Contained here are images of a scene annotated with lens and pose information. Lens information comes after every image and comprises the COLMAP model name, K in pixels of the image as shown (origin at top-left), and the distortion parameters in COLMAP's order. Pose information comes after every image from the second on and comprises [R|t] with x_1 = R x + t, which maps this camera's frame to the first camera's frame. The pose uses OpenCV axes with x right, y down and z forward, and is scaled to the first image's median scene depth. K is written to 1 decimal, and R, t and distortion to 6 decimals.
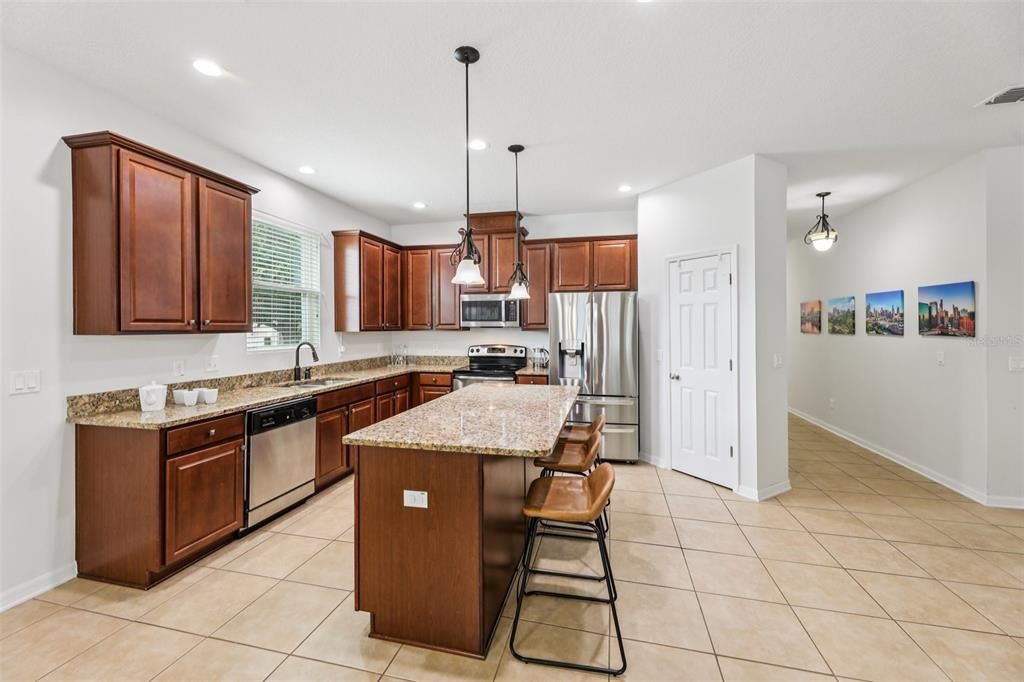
lens RADIAL K [[401.7, 0, 515.8], [0, 401.7, 326.9], [0, 0, 1]] dist [0.001142, 0.000058]
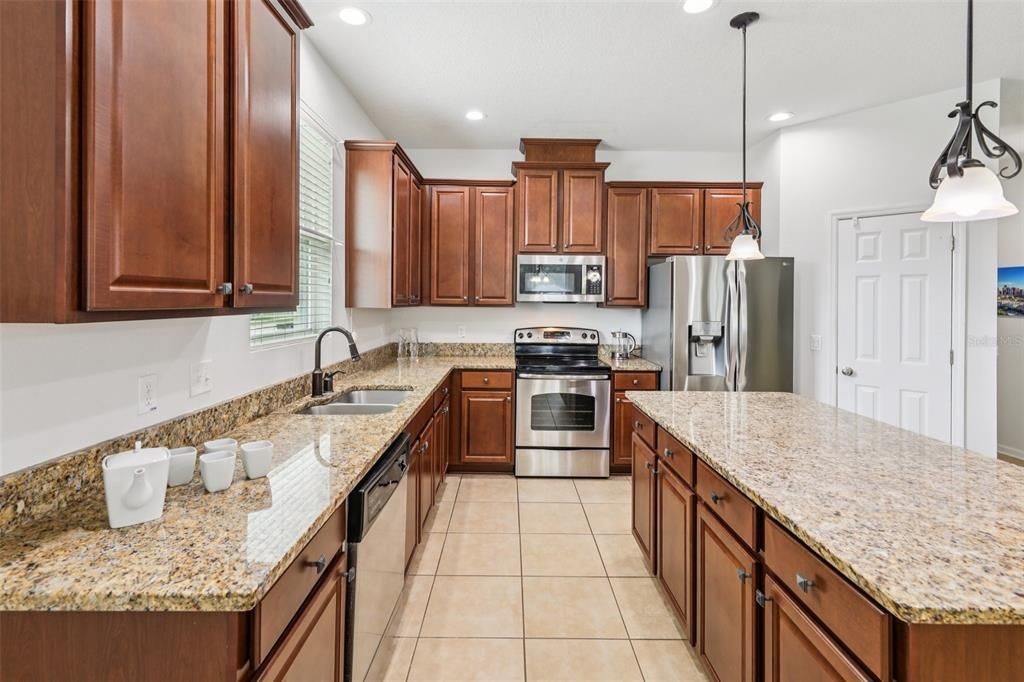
lens RADIAL K [[456.1, 0, 514.8], [0, 456.1, 299.3], [0, 0, 1]] dist [0.009947, -0.000304]
pose [[0.973857, 0.011471, 0.226874, -0.420143], [-0.010886, 0.999933, -0.003830, -0.000975], [-0.226903, 0.001260, 0.973917, 0.318271]]
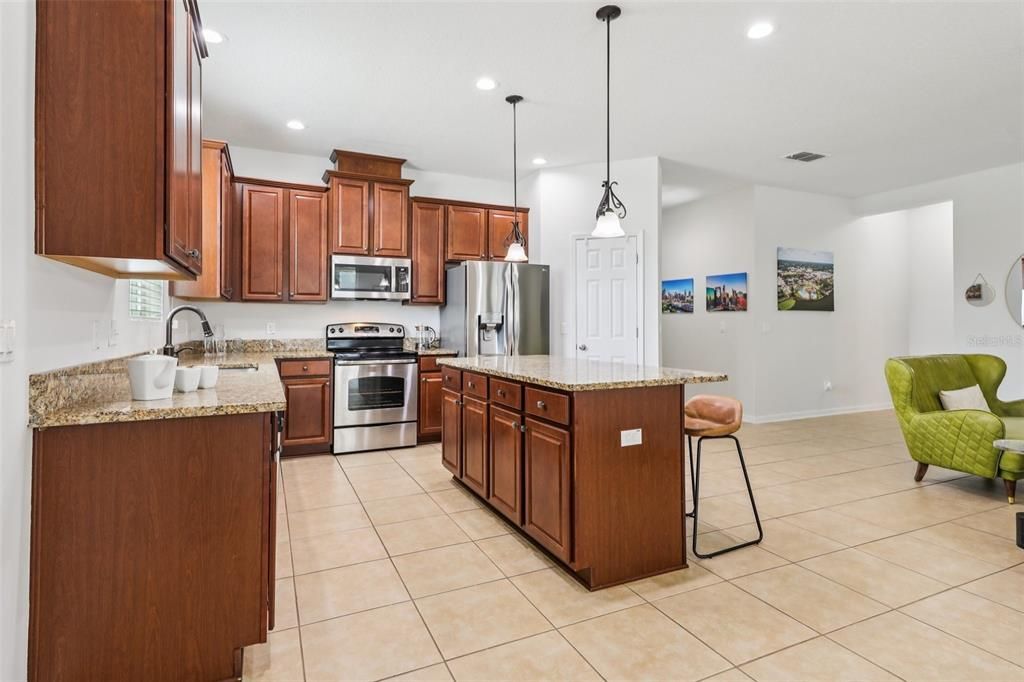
lens RADIAL K [[501.2, 0, 498.3], [0, 501.2, 315.4], [0, 0, 1]] dist [0.004766, 0.000256]
pose [[0.795045, 0.010066, 0.606467, -0.606262], [-0.000427, 0.999871, -0.016035, 0.063643], [-0.606550, 0.012490, 0.794947, 0.085074]]
